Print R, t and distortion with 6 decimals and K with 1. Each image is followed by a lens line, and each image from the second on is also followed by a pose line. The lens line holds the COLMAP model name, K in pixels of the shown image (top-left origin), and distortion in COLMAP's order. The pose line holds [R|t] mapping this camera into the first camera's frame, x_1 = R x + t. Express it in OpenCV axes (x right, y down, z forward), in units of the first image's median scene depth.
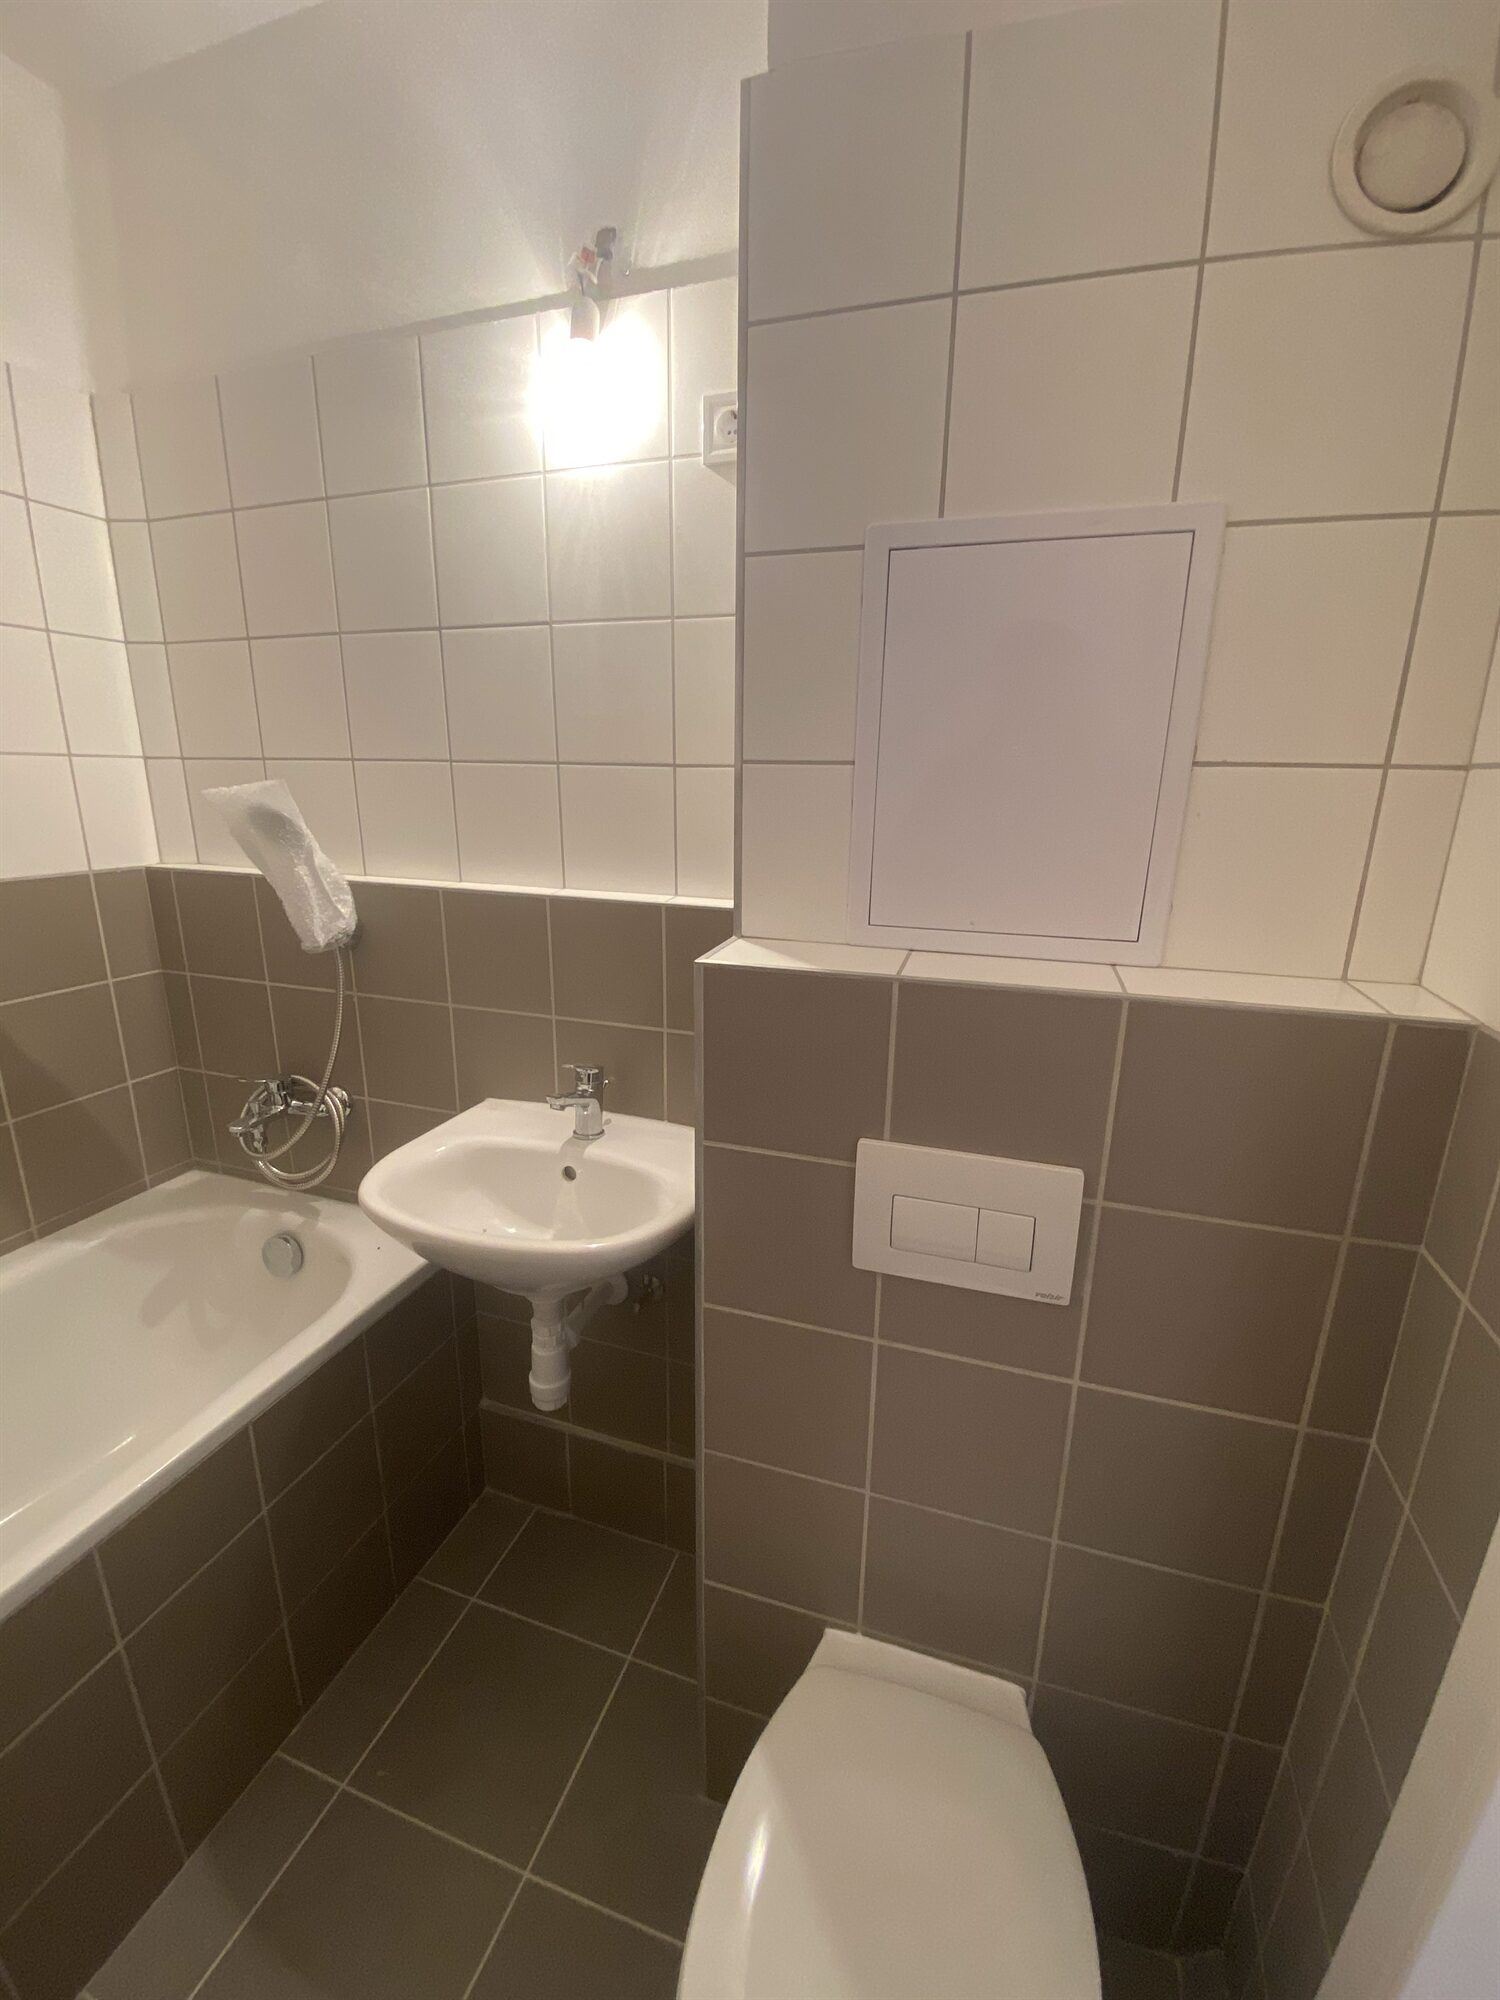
lens RADIAL K [[825.6, 0, 750.7], [0, 825.6, 995.8], [0, 0, 1]] dist [0.004491, -0.000810]
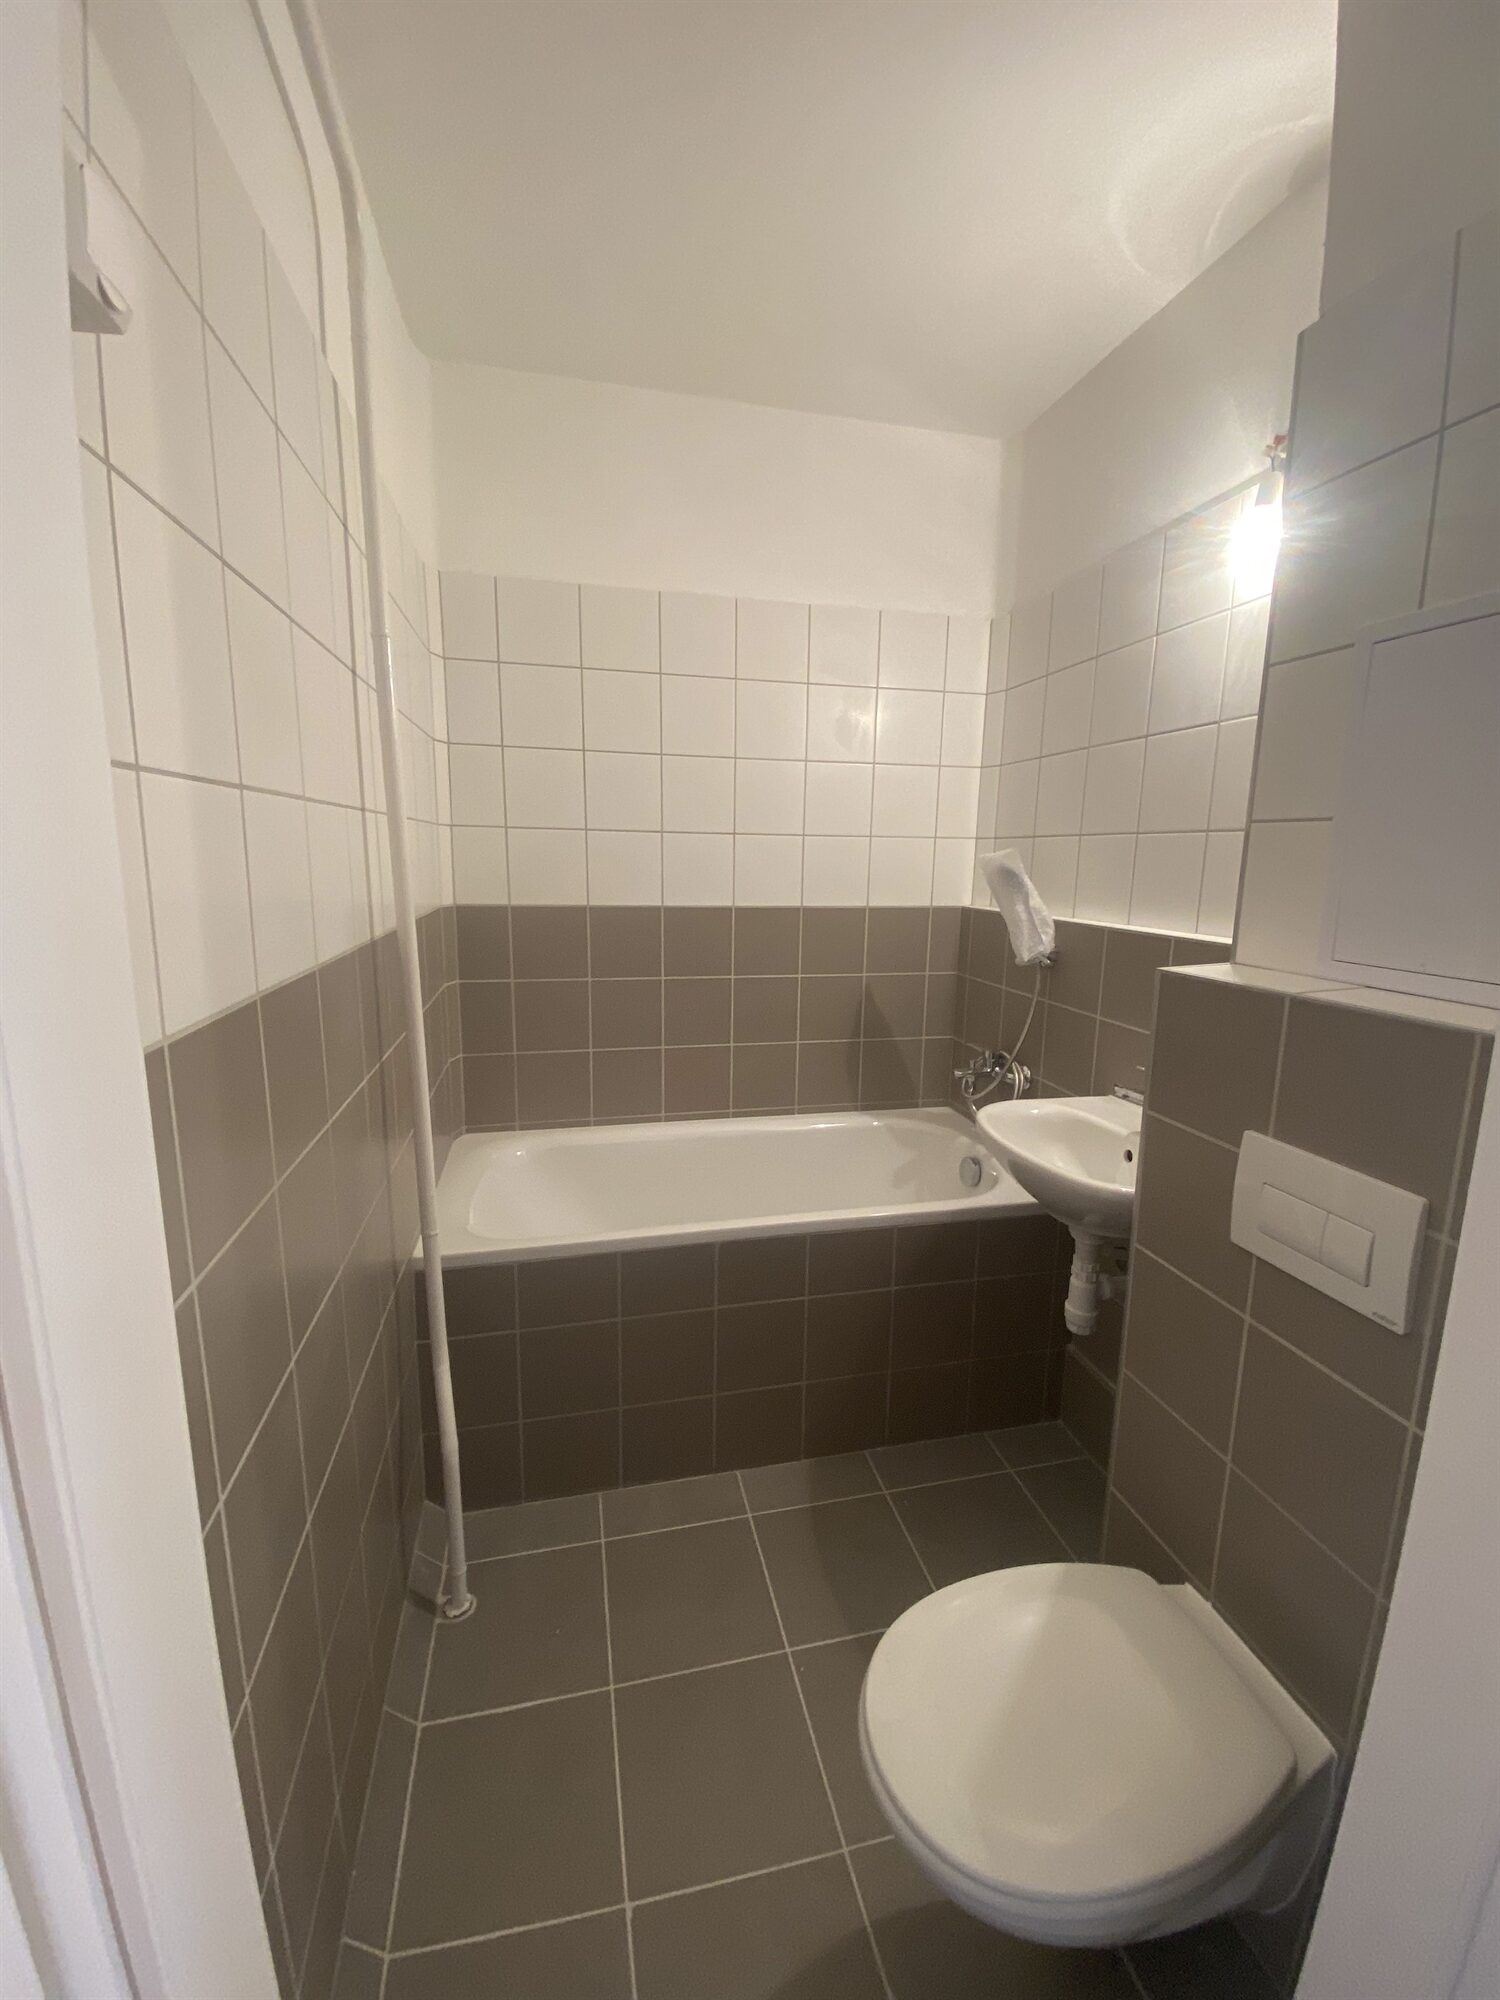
lens RADIAL K [[825.6, 0, 750.8], [0, 825.6, 1002.7], [0, 0, 1]] dist [0.004491, -0.000810]
pose [[0.524864, 0.146064, -0.838560, 0.458896], [-0.220172, 0.974936, 0.032011, 0.071104], [0.822218, 0.167826, 0.543868, -0.174898]]
